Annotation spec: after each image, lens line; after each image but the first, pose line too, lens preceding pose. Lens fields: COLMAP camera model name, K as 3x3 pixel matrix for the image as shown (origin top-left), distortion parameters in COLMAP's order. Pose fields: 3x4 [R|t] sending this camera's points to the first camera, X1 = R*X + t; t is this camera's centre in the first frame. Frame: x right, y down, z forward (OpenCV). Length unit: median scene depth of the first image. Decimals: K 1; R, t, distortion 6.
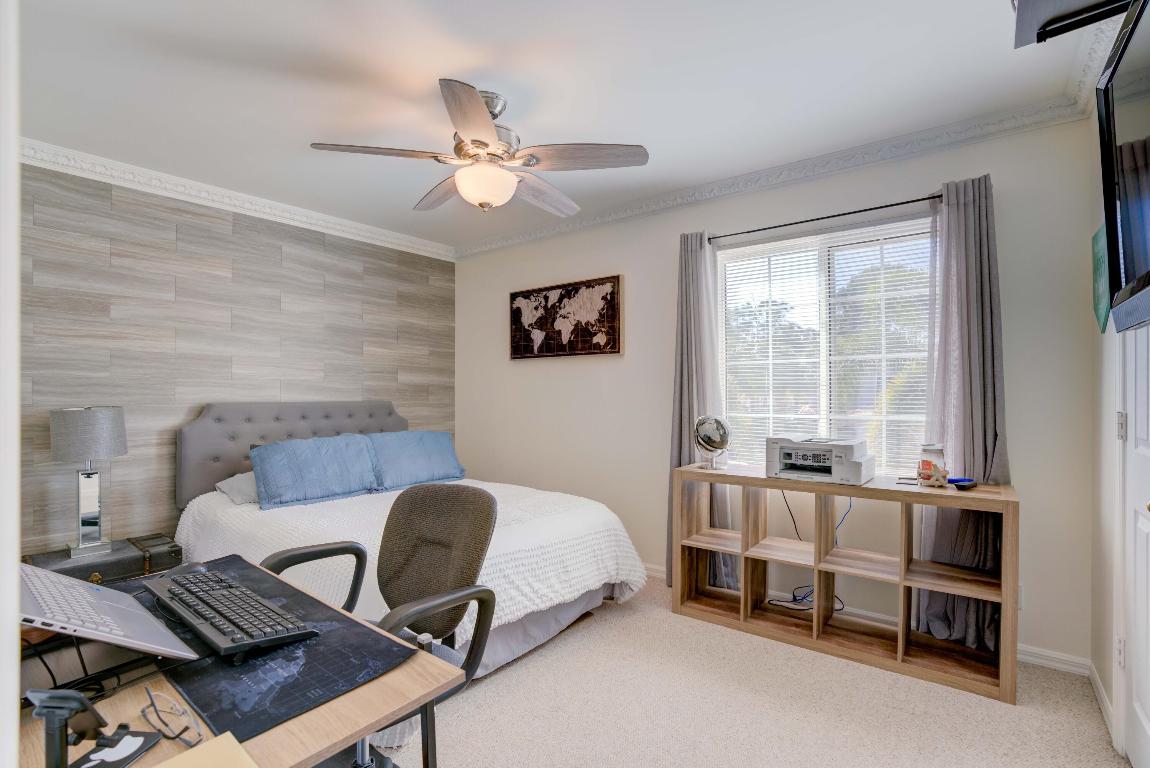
lens RADIAL K [[526.7, 0, 580.9], [0, 526.7, 392.7], [0, 0, 1]] dist [-0.076951, 0.033933]
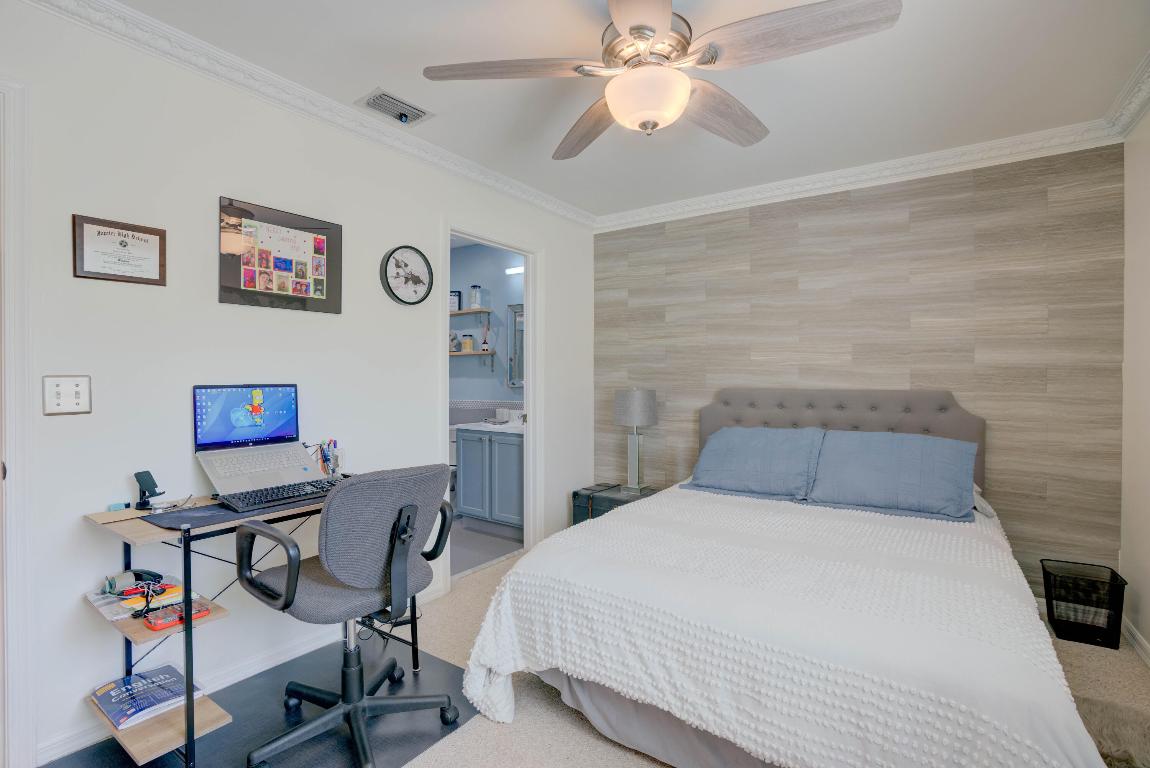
lens RADIAL K [[542.3, 0, 578.1], [0, 542.3, 372.6], [0, 0, 1]] dist [-0.040789, 0.021050]
pose [[0.070137, -0.001320, -0.997536, 0.385581], [0.003802, 0.999992, -0.001056, -0.012133], [0.997530, -0.003719, 0.070142, 0.542210]]
